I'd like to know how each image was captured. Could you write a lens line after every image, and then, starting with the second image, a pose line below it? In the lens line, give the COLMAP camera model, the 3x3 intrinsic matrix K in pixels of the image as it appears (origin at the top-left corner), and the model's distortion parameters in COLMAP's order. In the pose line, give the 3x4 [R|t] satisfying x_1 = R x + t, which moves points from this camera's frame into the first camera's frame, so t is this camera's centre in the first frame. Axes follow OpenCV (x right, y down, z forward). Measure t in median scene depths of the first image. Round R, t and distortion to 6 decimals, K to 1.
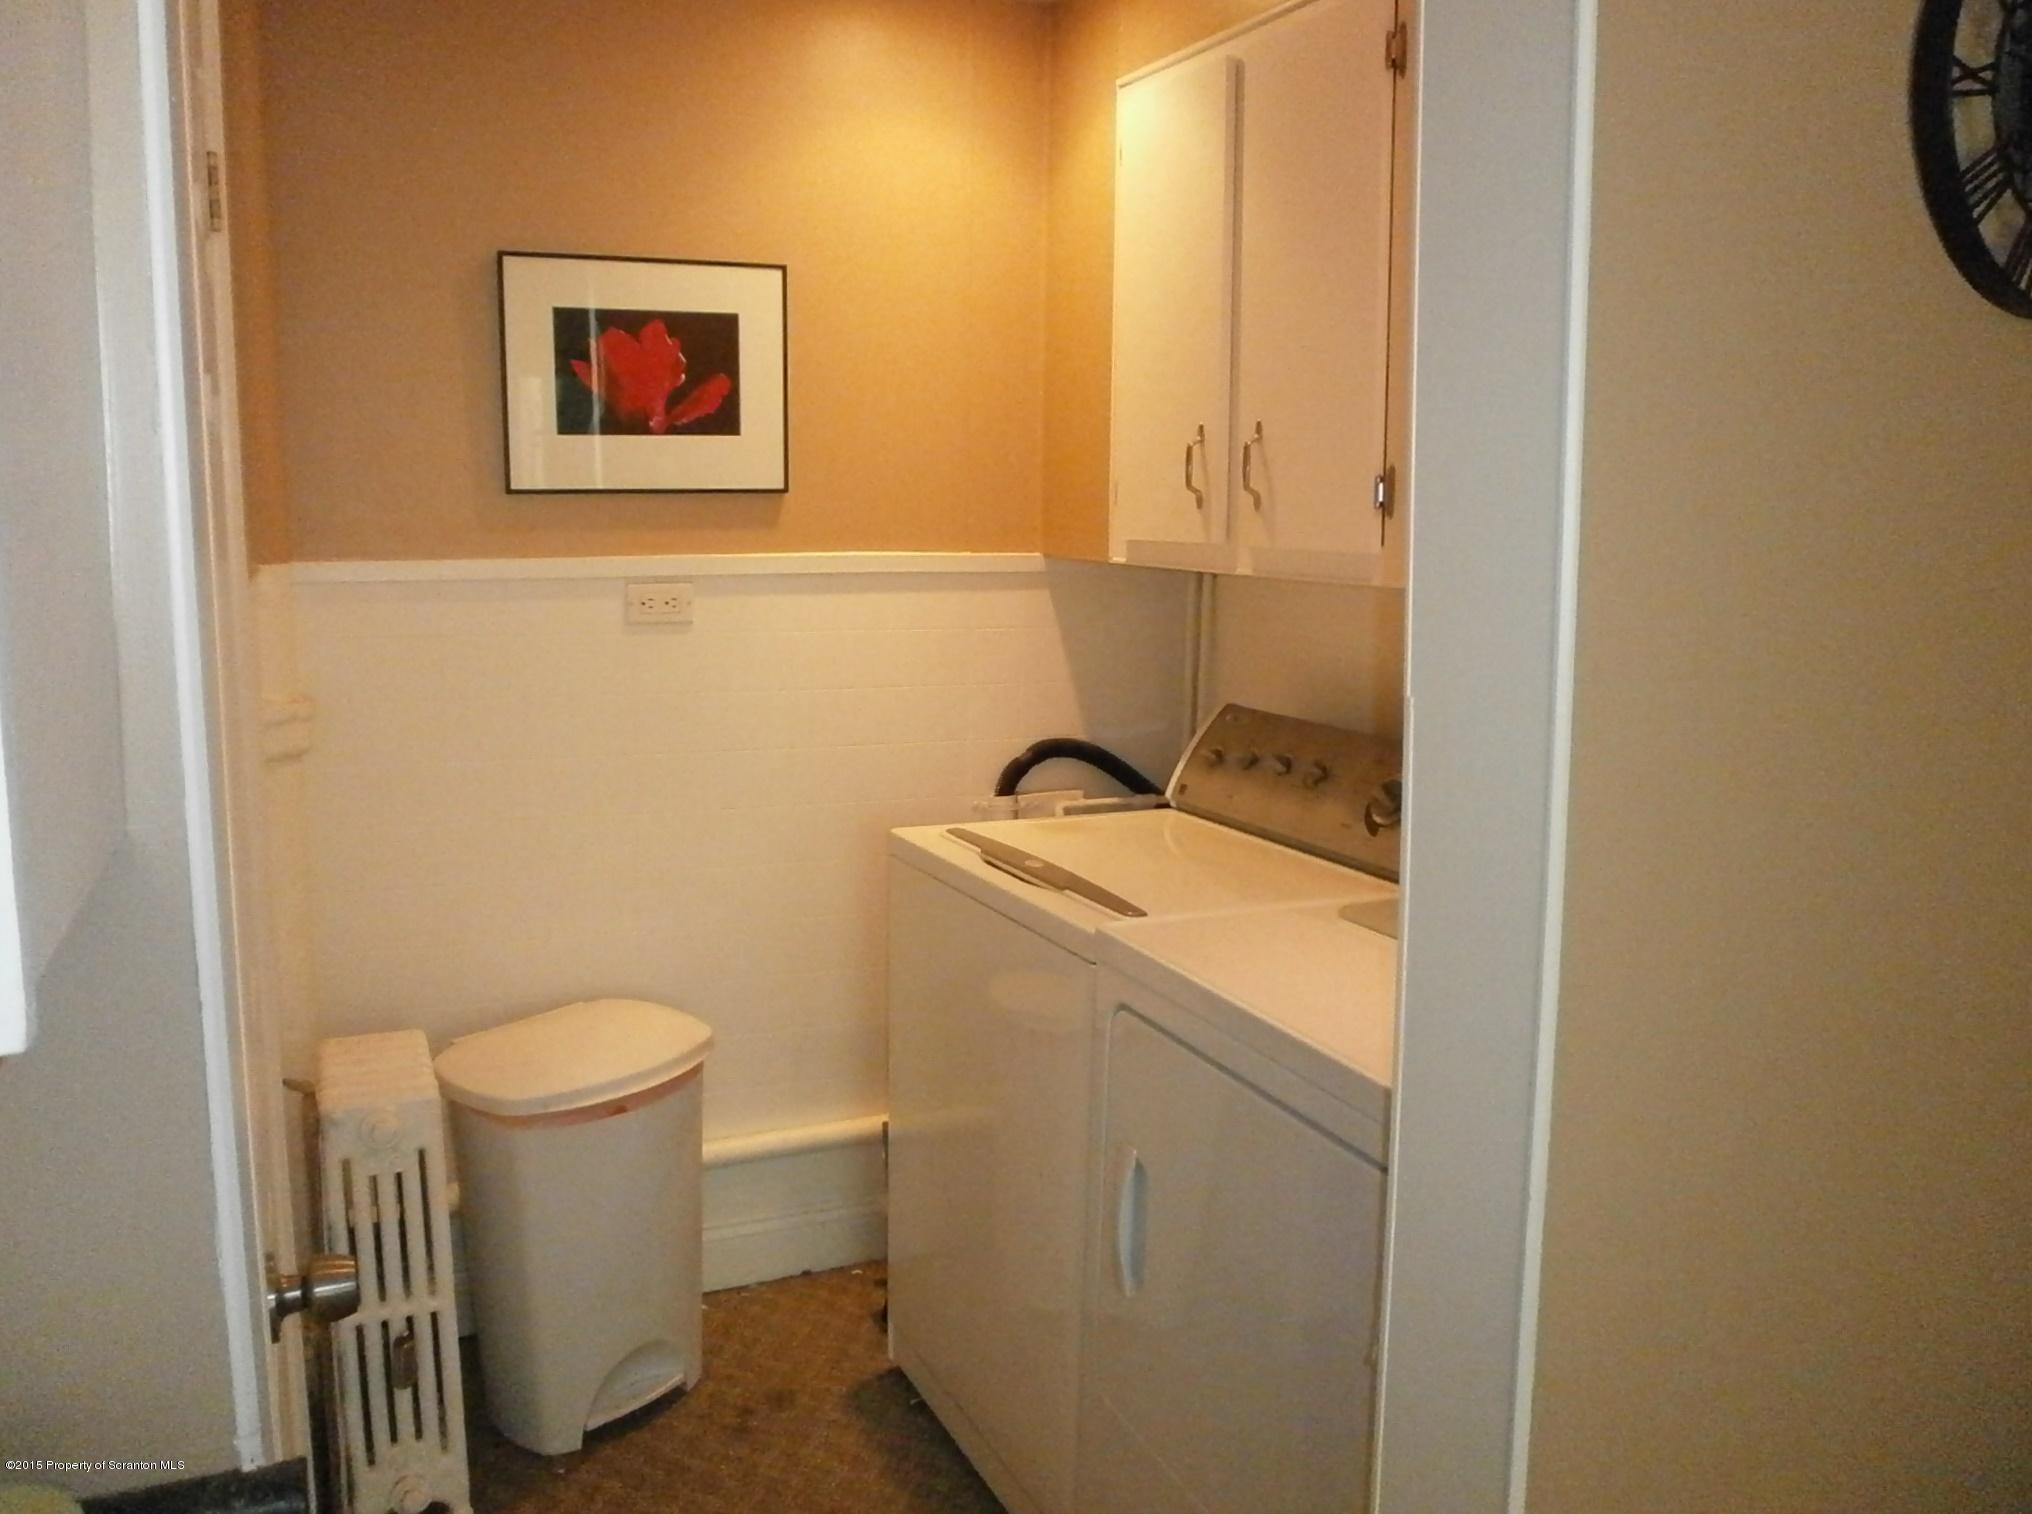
lens RADIAL K [[1593.0, 0, 1016.3], [0, 1593.0, 755.8], [0, 0, 1]] dist [-0.074770, 0.053668]
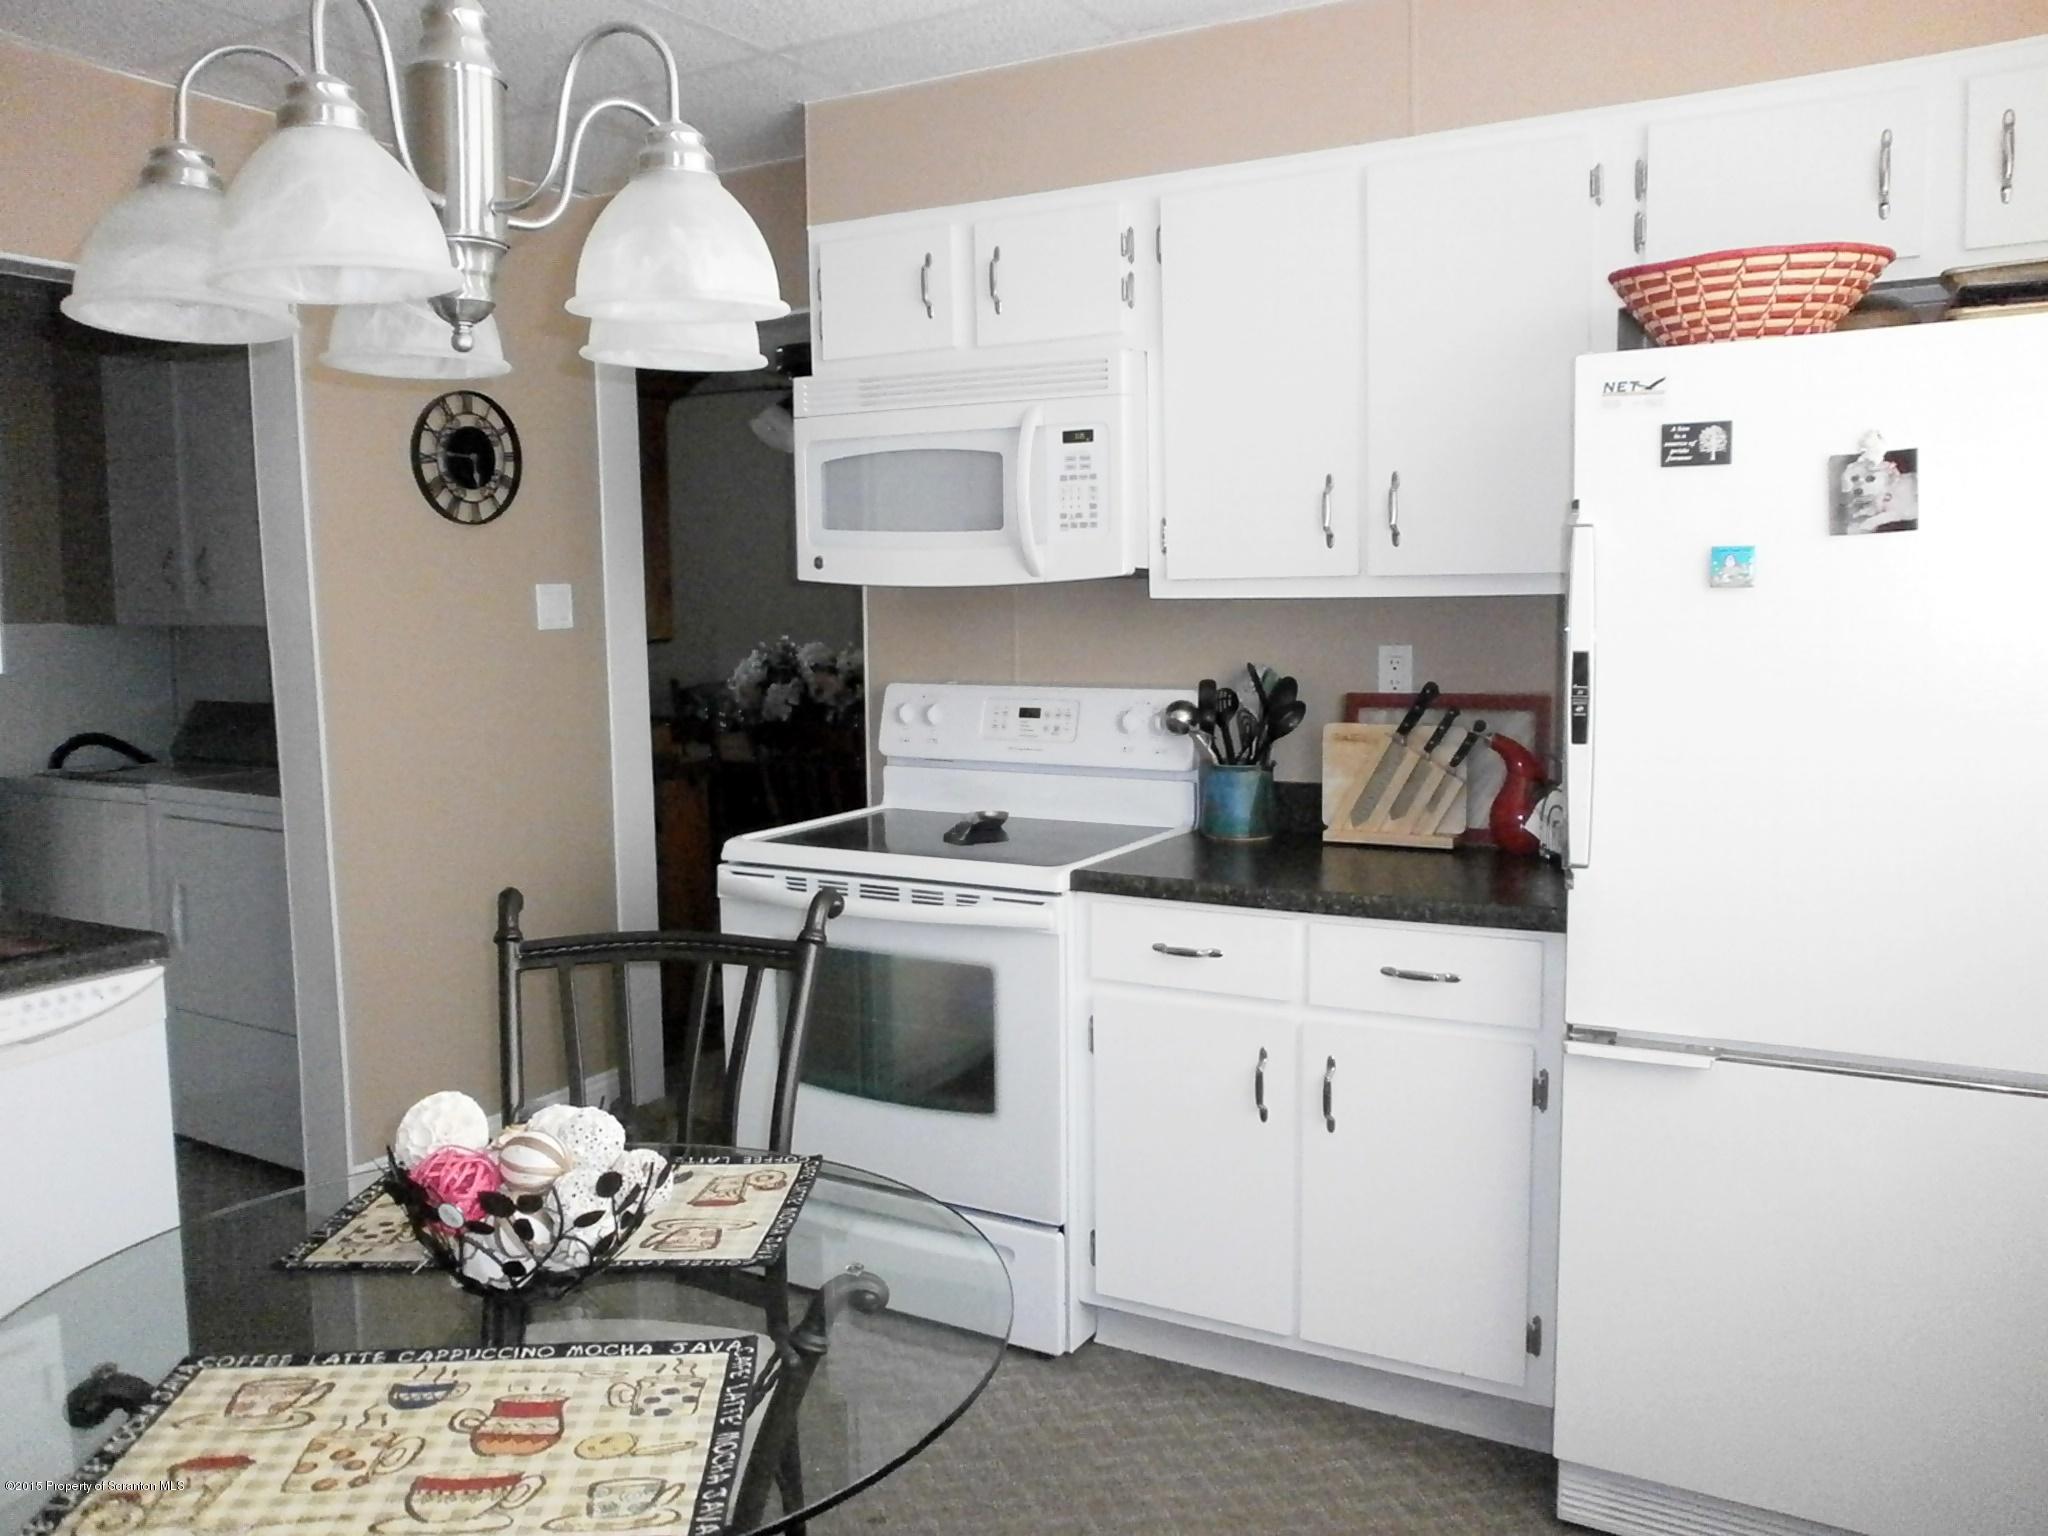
lens RADIAL K [[1605.5, 0, 1023.1], [0, 1605.5, 764.6], [0, 0, 1]] dist [-0.074770, 0.053668]
pose [[0.808672, -0.073046, 0.583707, -0.187500], [0.100732, 0.994800, -0.015065, 0.187098], [-0.579571, 0.070980, 0.811824, -1.117046]]
